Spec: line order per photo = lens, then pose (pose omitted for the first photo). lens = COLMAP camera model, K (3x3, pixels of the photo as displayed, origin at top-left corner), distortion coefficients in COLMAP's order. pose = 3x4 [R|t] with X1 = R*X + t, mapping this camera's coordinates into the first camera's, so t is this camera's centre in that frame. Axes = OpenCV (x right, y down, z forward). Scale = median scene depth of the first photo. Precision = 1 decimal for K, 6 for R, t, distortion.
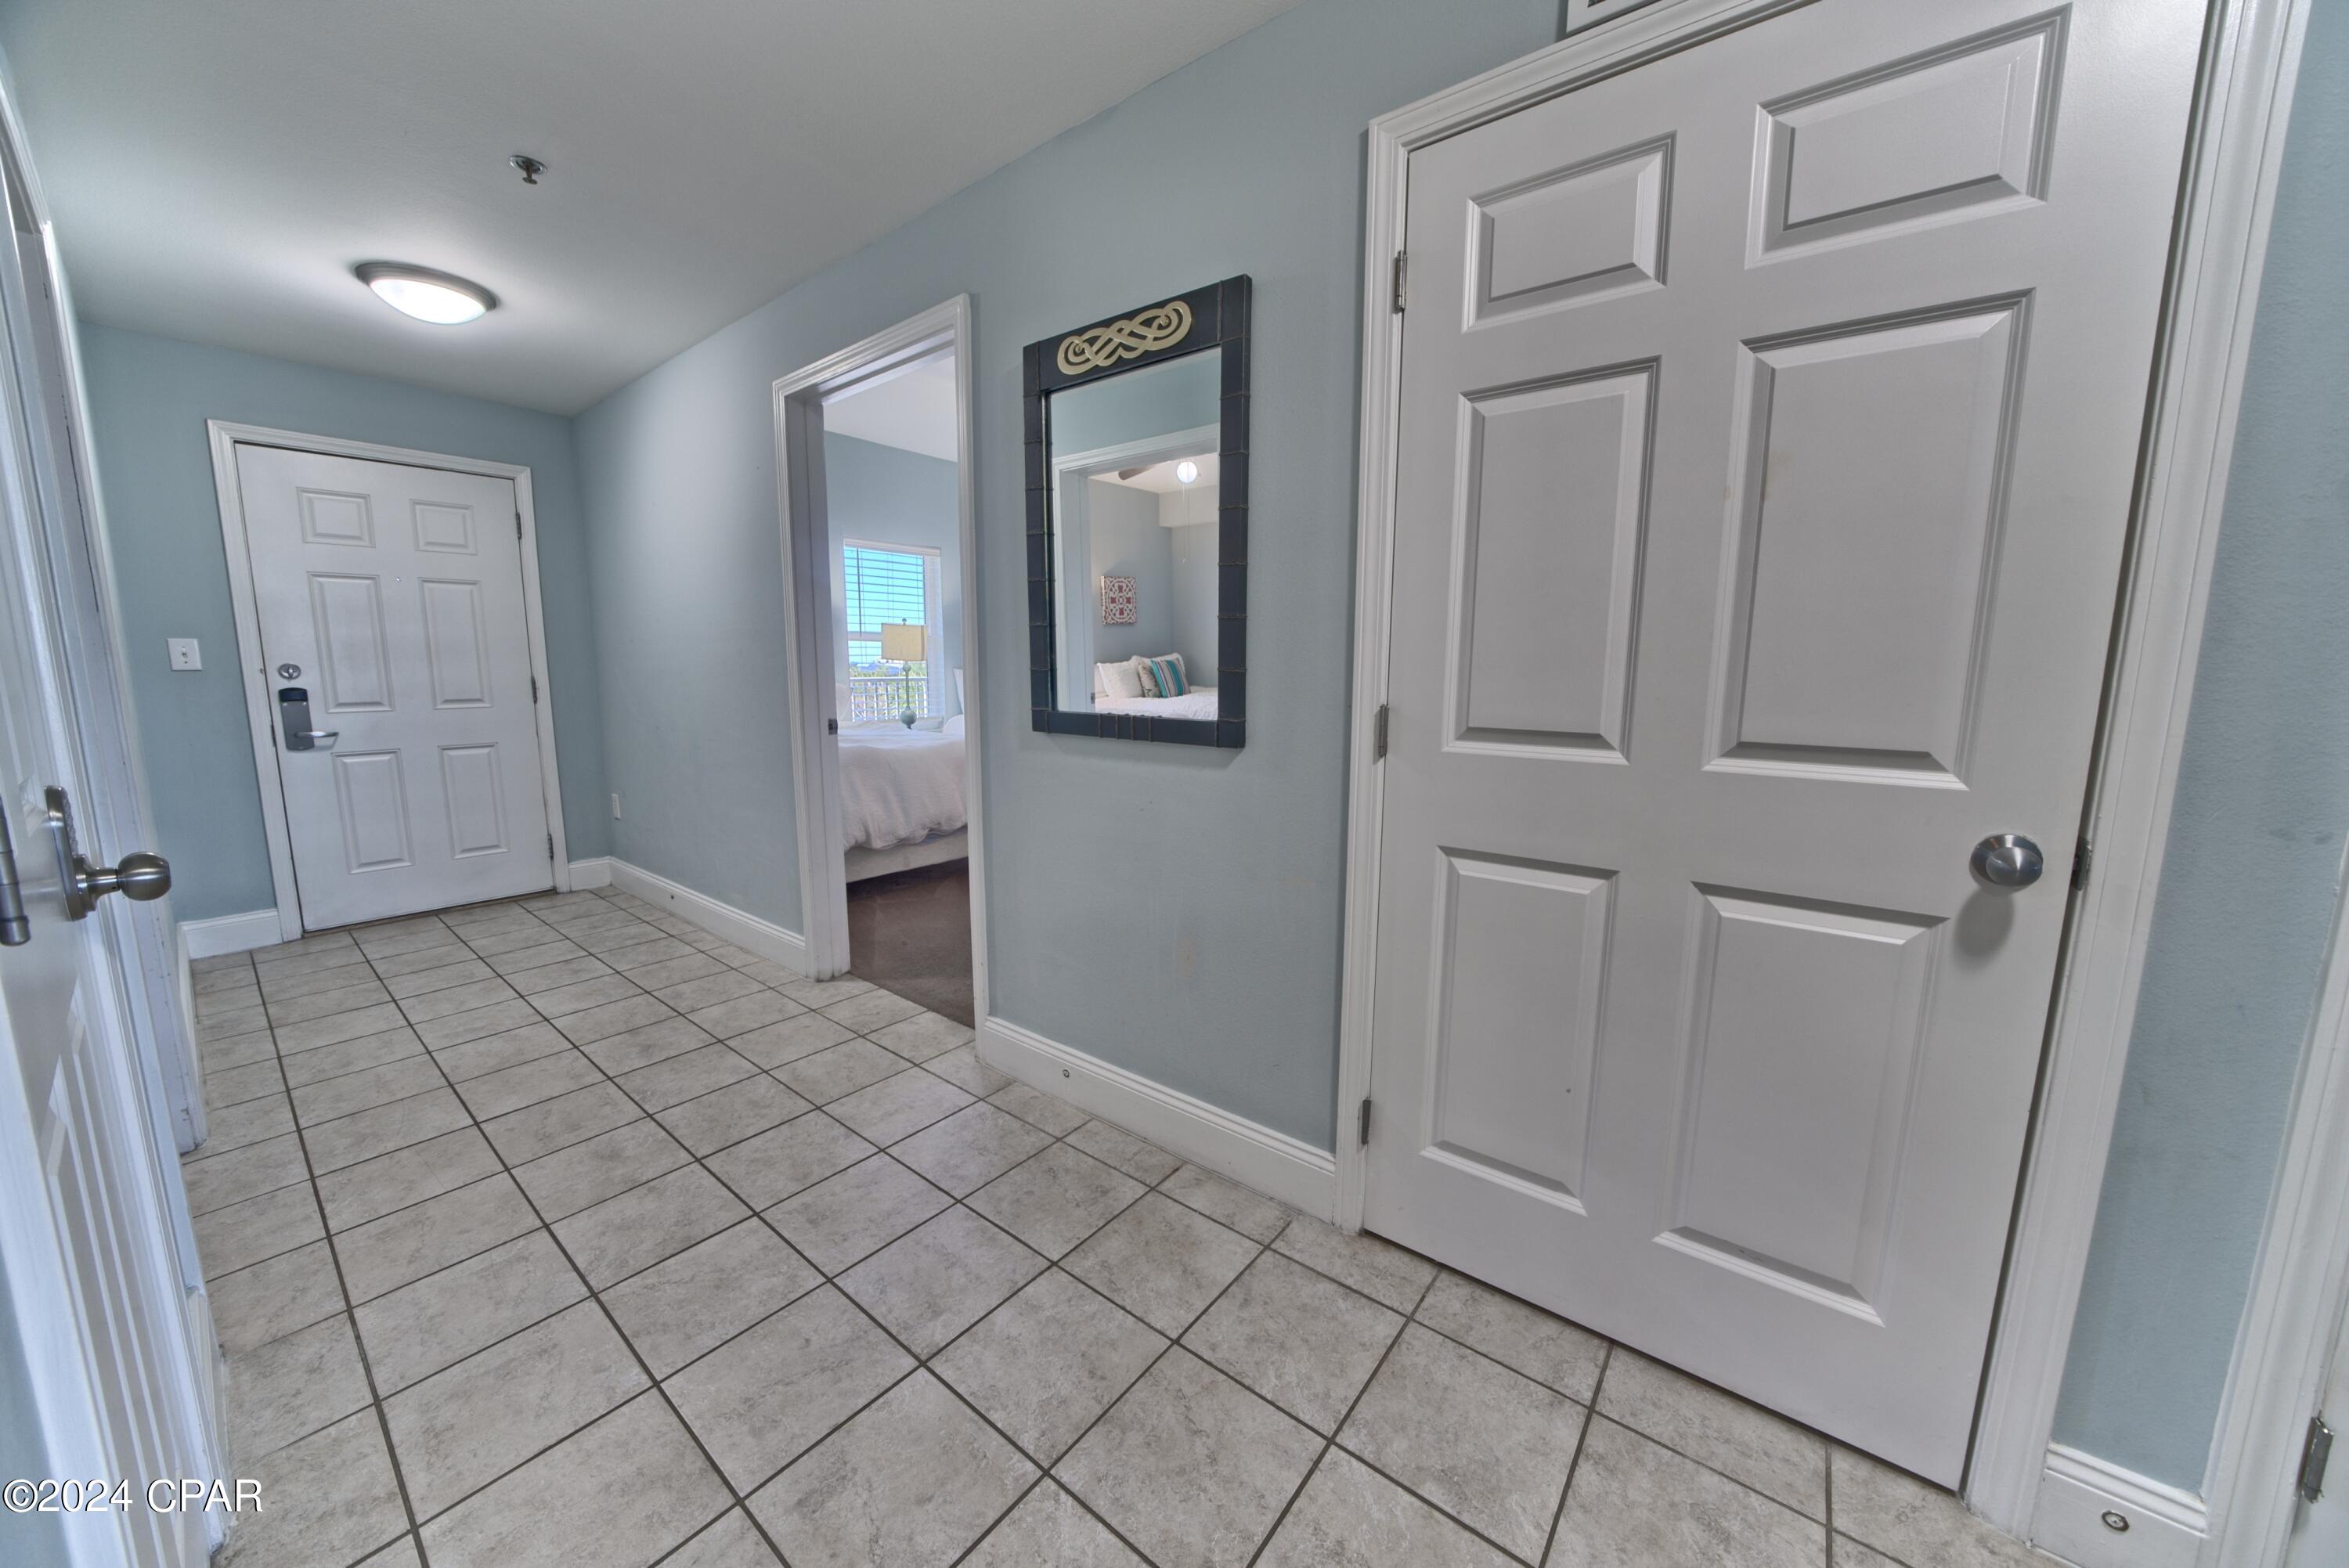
lens RADIAL K [[823.3, 0, 1169.9], [0, 823.3, 779.7], [0, 0, 1]] dist [-0.030850, 0.005337]
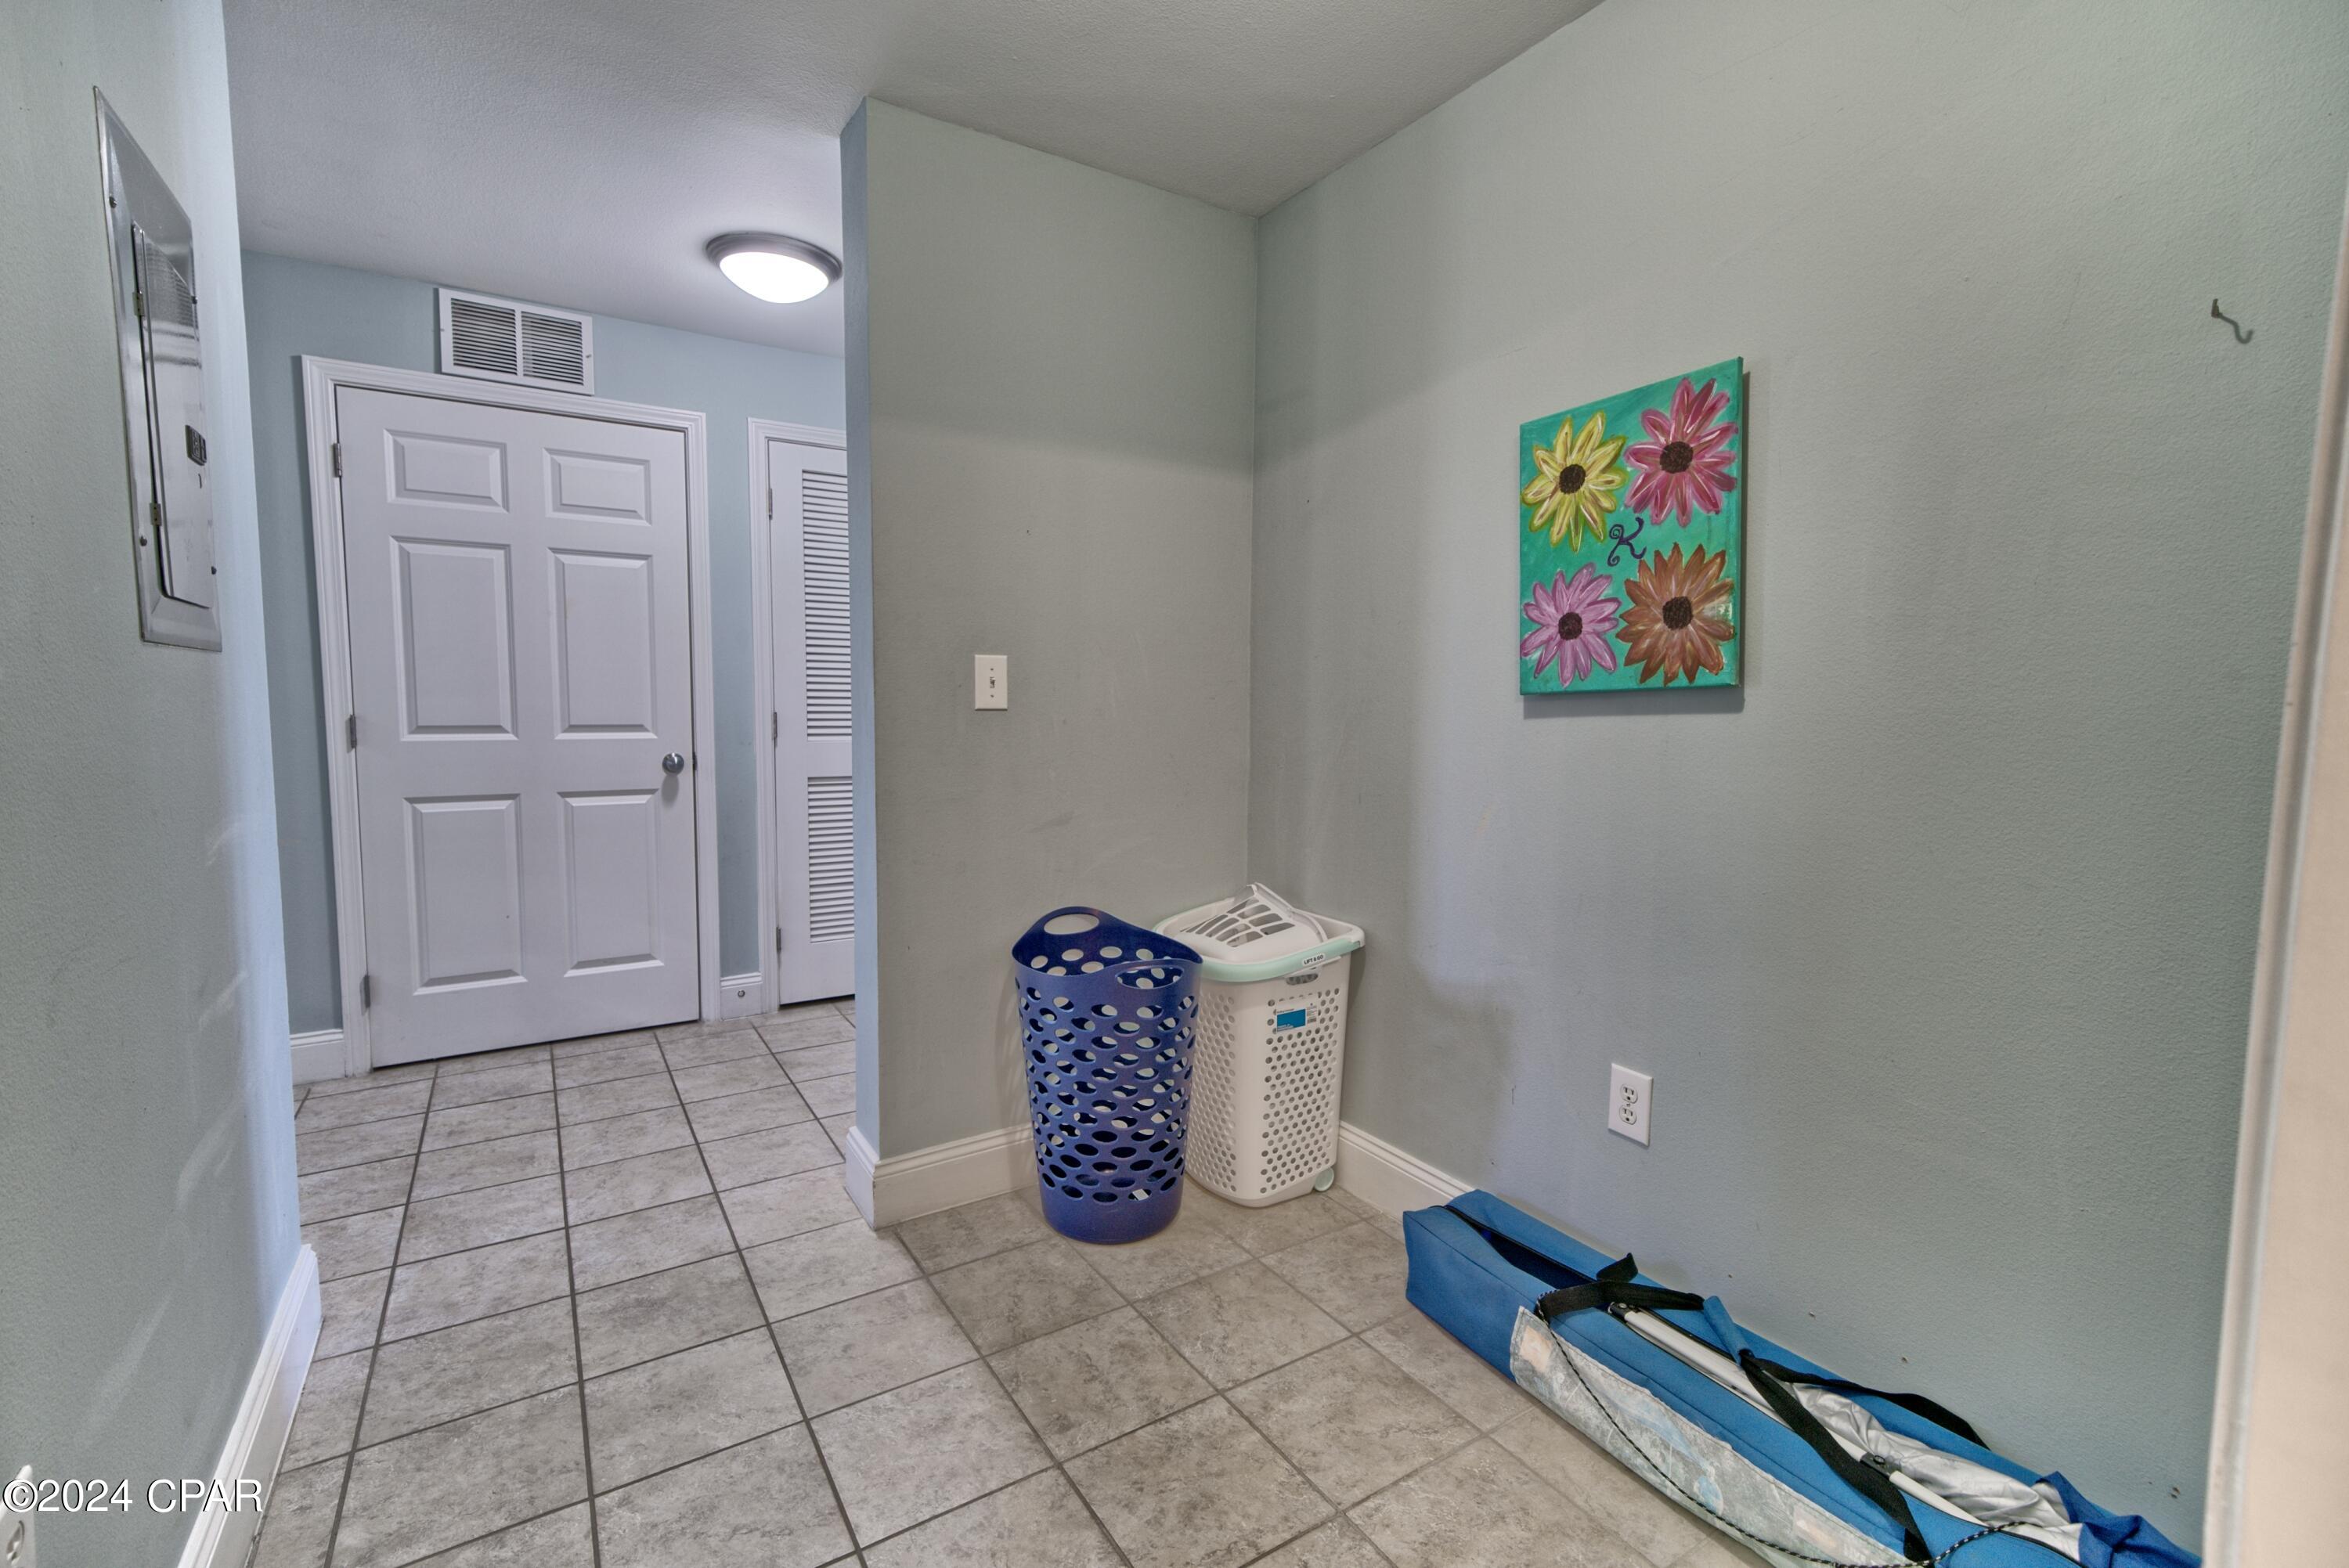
lens RADIAL K [[1028.8, 0, 1170.4], [0, 1028.8, 775.1], [0, 0, 1]] dist [0.003264, 0.000393]
pose [[0.339137, -0.079158, 0.937401, -1.355528], [0.124290, 0.991489, 0.038759, 0.179126], [-0.932490, 0.103365, 0.346089, -1.451899]]
